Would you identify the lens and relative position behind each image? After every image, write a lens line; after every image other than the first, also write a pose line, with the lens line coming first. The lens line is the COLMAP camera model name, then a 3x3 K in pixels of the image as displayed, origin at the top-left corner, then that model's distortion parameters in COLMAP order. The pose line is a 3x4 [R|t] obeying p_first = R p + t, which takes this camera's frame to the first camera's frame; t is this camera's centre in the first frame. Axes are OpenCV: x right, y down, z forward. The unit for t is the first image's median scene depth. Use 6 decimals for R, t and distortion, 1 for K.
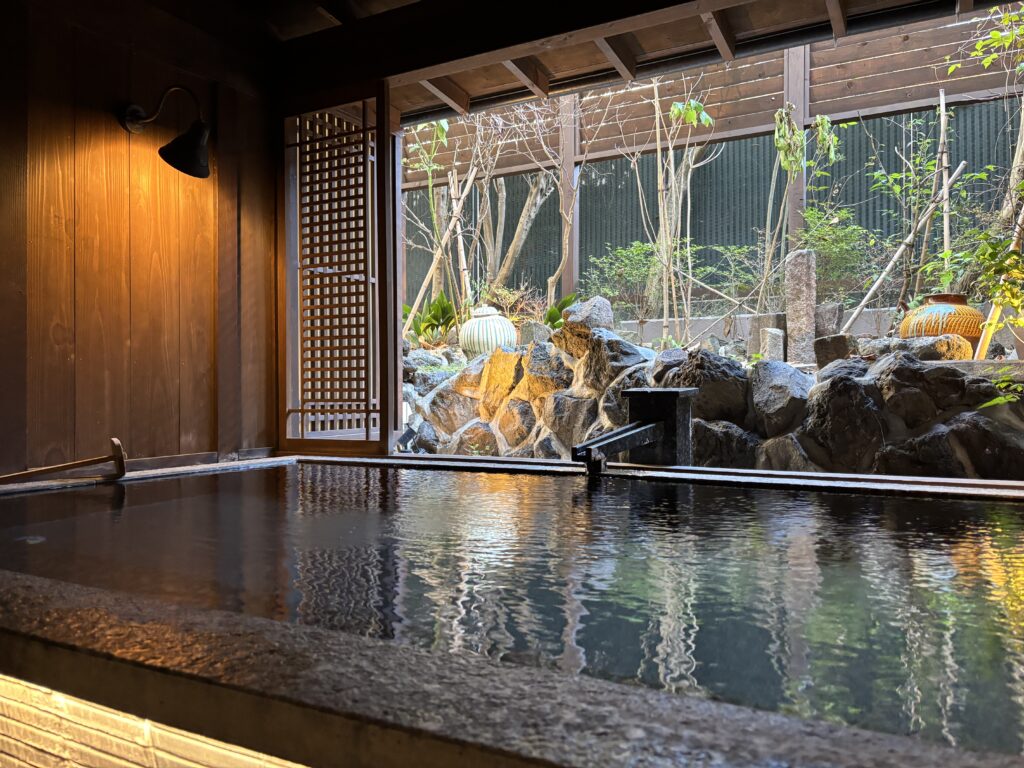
lens RADIAL K [[775.2, 0, 509.5], [0, 775.2, 392.0], [0, 0, 1]] dist [0.083599, -0.102403]
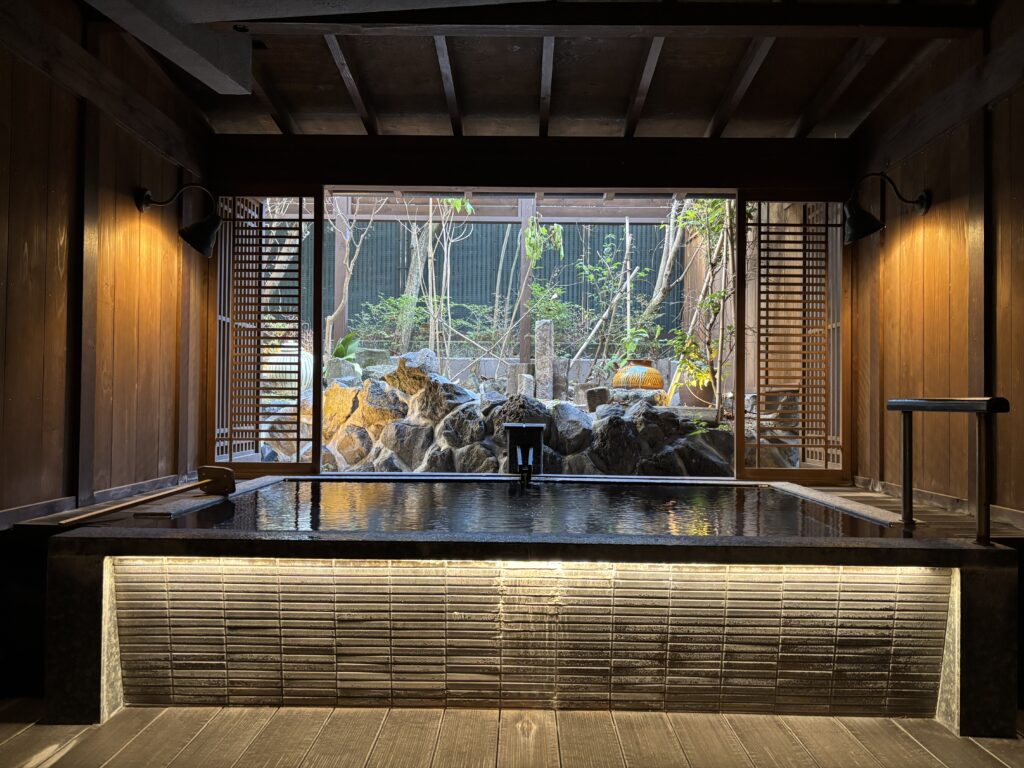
lens RADIAL K [[775.2, 0, 509.5], [0, 775.2, 392.0], [0, 0, 1]] dist [0.083599, -0.102403]
pose [[0.885977, 0.021560, 0.463228, -0.390130], [-0.014142, 0.999710, -0.019482, -0.026898], [-0.463514, 0.010710, 0.886025, -0.242597]]
